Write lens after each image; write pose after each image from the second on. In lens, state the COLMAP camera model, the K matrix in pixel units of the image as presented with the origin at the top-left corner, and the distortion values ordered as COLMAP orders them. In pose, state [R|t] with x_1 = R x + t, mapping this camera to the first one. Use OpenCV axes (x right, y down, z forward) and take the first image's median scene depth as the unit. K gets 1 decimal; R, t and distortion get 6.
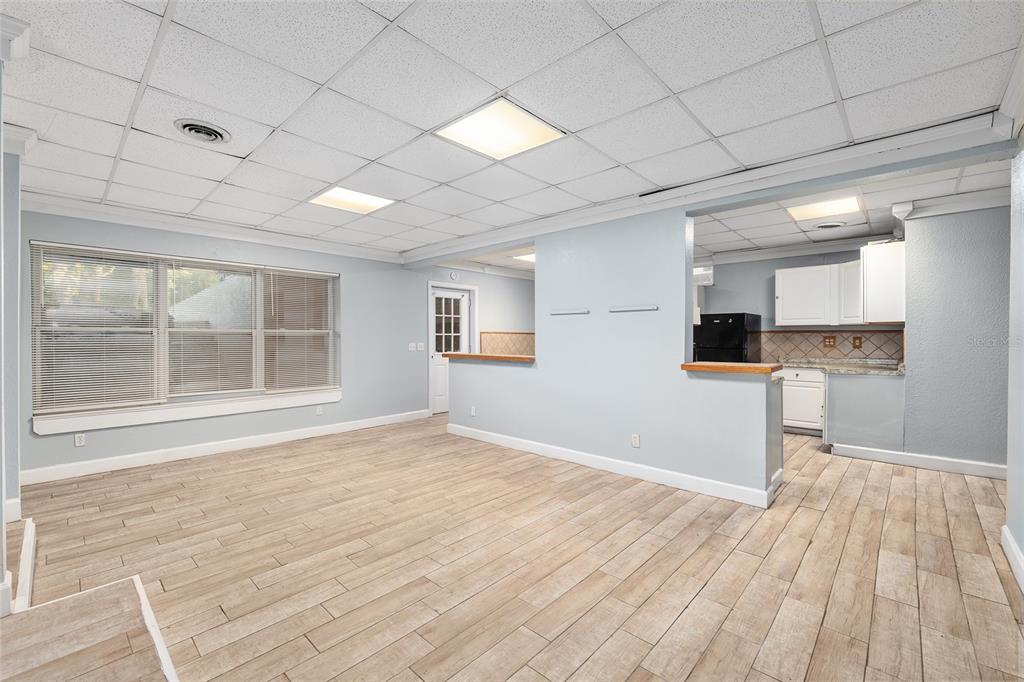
lens RADIAL K [[422.4, 0, 509.6], [0, 422.4, 342.1], [0, 0, 1]] dist [-0.009218, 0.000352]
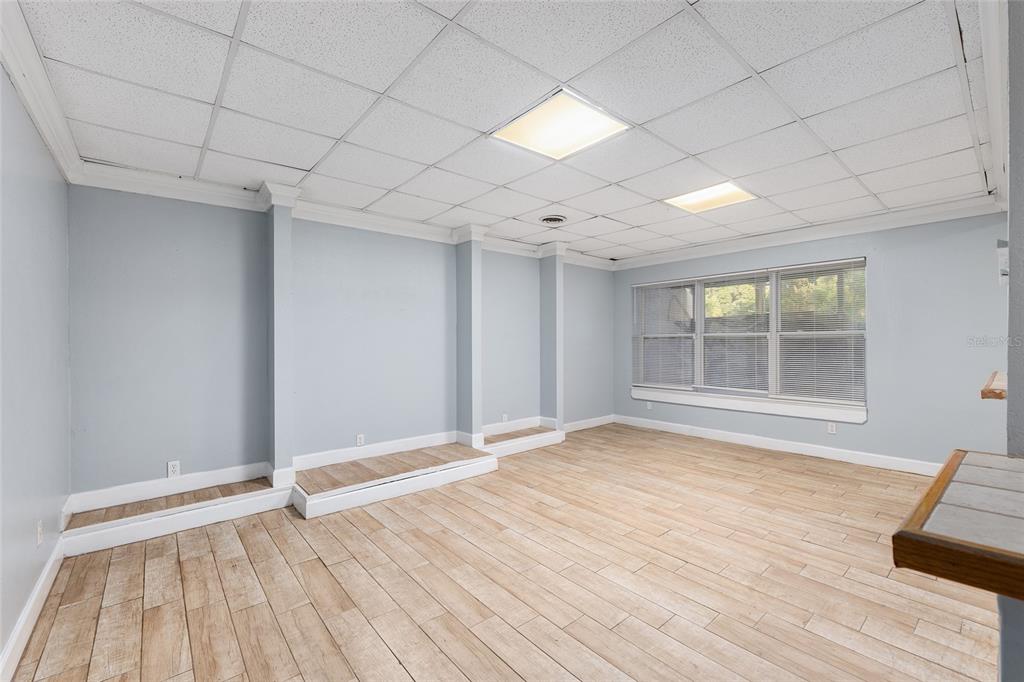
lens RADIAL K [[422.4, 0, 509.6], [0, 422.4, 342.1], [0, 0, 1]] dist [-0.009218, 0.000352]
pose [[-0.113951, 0.005320, -0.993472, 0.746587], [-0.002554, 0.999981, 0.005648, -0.017658], [0.993483, 0.003181, -0.113935, 0.790961]]
